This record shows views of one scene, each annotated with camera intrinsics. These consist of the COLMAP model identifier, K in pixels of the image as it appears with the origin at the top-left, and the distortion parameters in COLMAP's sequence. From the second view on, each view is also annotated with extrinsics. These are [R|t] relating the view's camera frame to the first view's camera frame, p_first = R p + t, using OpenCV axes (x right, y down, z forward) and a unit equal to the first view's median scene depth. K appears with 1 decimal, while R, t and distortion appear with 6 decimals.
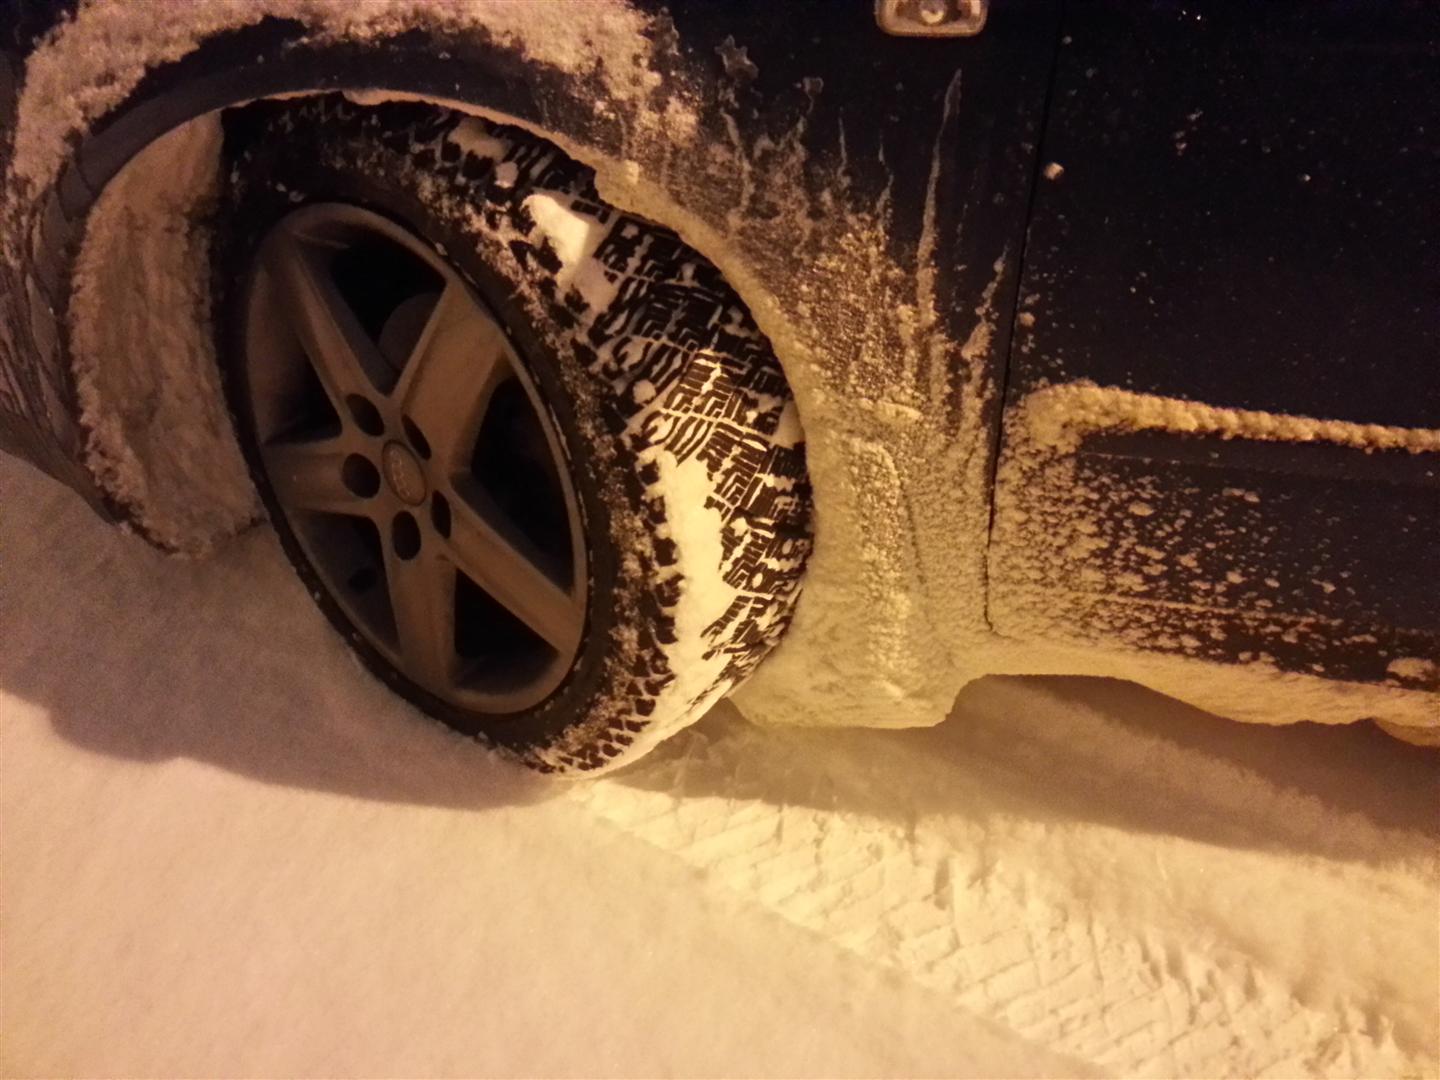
lens RADIAL K [[1245.2, 0, 725.4], [0, 1245.2, 599.4], [0, 0, 1]] dist [0.035717, -0.085691]
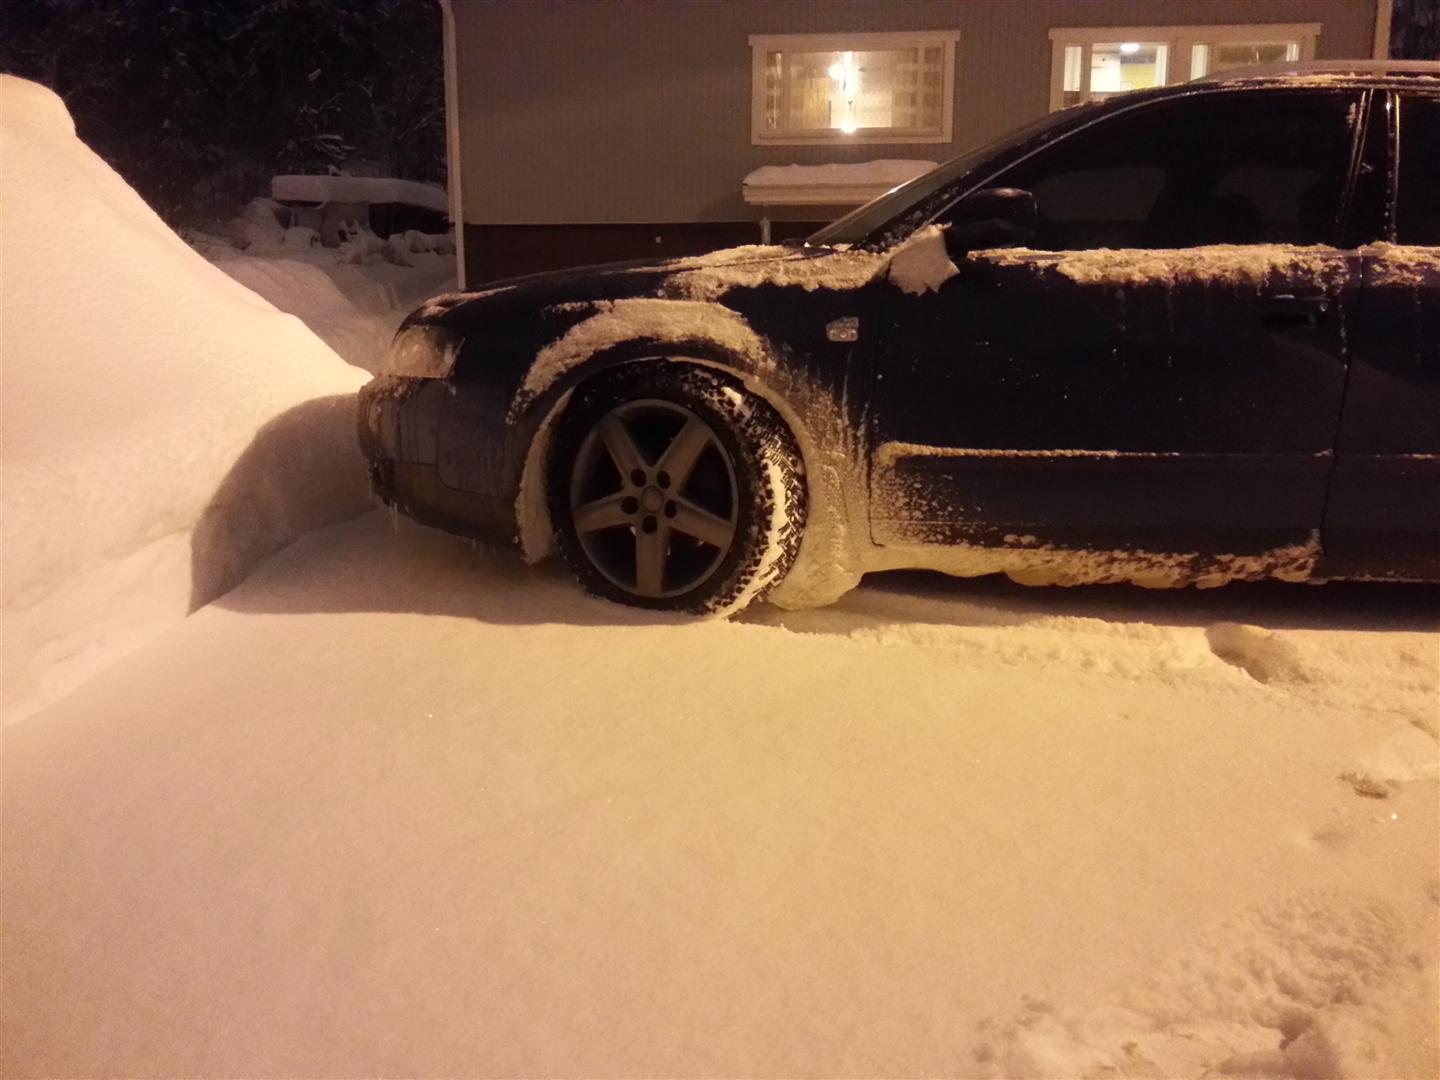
lens RADIAL K [[1278.1, 0, 755.0], [0, 1278.1, 562.3], [0, 0, 1]] dist [0.050428, -0.225151]
pose [[0.980380, -0.010983, 0.196813, -0.695139], [0.085234, 0.923900, -0.373020, 1.268999], [-0.177738, 0.382476, 0.906709, -1.747659]]
